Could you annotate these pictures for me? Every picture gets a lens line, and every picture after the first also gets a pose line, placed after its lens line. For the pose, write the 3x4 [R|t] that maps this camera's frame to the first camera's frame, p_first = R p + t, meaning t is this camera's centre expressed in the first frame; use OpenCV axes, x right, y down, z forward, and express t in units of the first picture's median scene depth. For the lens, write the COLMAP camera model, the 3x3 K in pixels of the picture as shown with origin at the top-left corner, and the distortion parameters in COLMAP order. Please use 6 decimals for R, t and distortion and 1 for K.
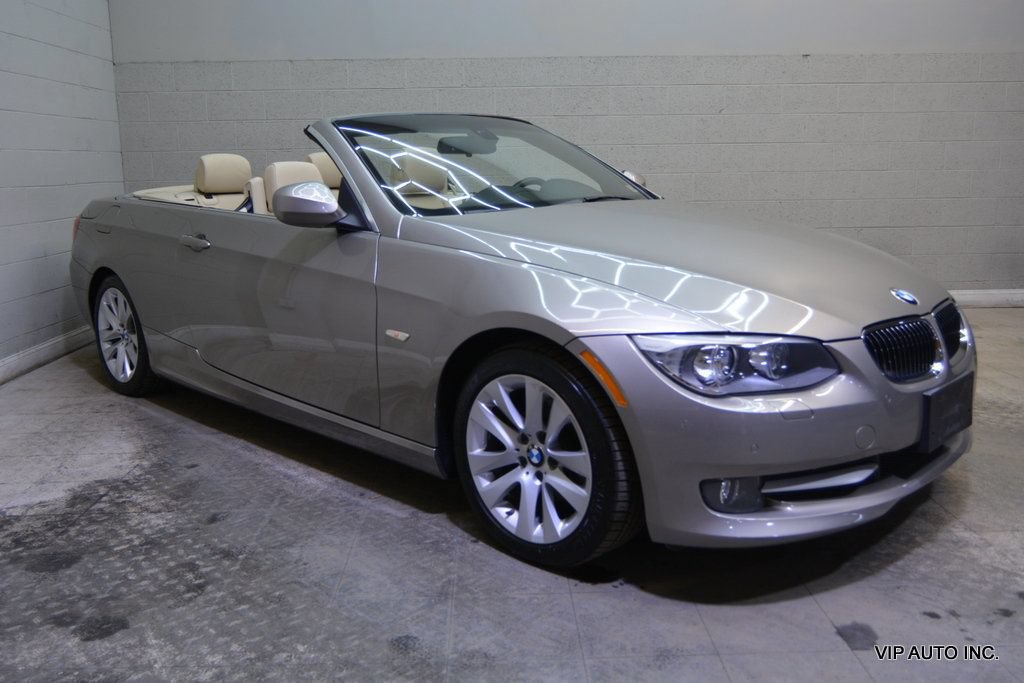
lens RADIAL K [[887.8, 0, 511.4], [0, 887.8, 338.9], [0, 0, 1]] dist [-0.022096, 0.015162]
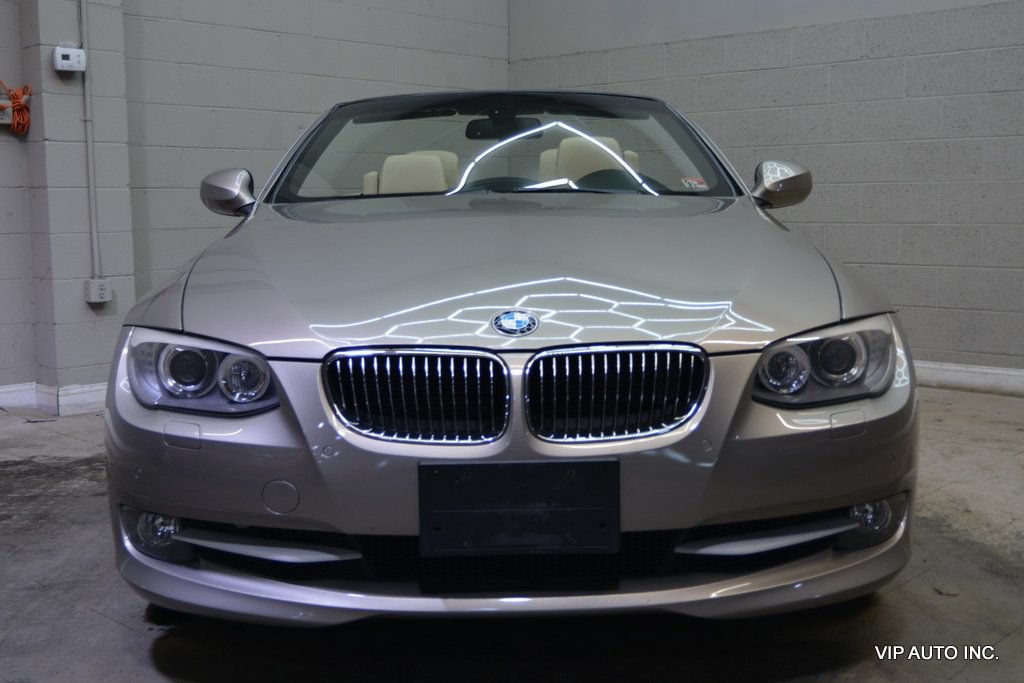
lens RADIAL K [[1147.7, 0, 507.7], [0, 1147.7, 344.6], [0, 0, 1]] dist [0.001337, 0.000000]
pose [[0.720498, 0.094497, -0.686989, 1.002472], [-0.136575, 0.990605, -0.006977, -0.024231], [0.679875, 0.098853, 0.726634, 0.382785]]
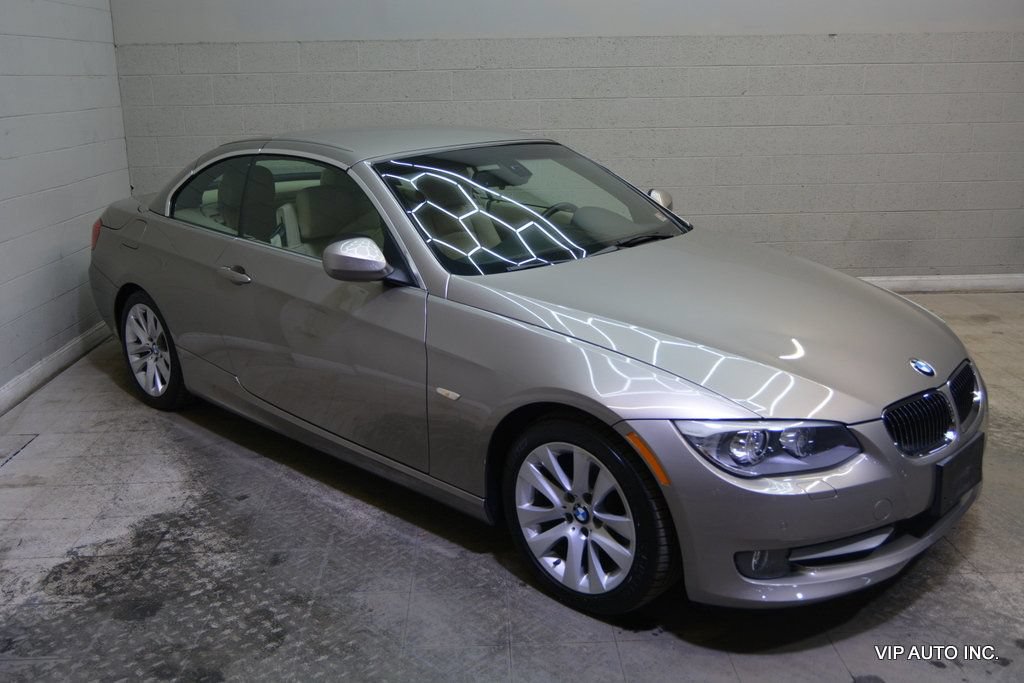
lens RADIAL K [[955.0, 0, 512.6], [0, 955.0, 339.3], [0, 0, 1]] dist [-0.010218, 0.000000]
pose [[0.999966, -0.004559, 0.006884, -0.062983], [0.004046, 0.997339, 0.072785, -0.164143], [-0.007198, -0.072754, 0.997324, -0.152803]]
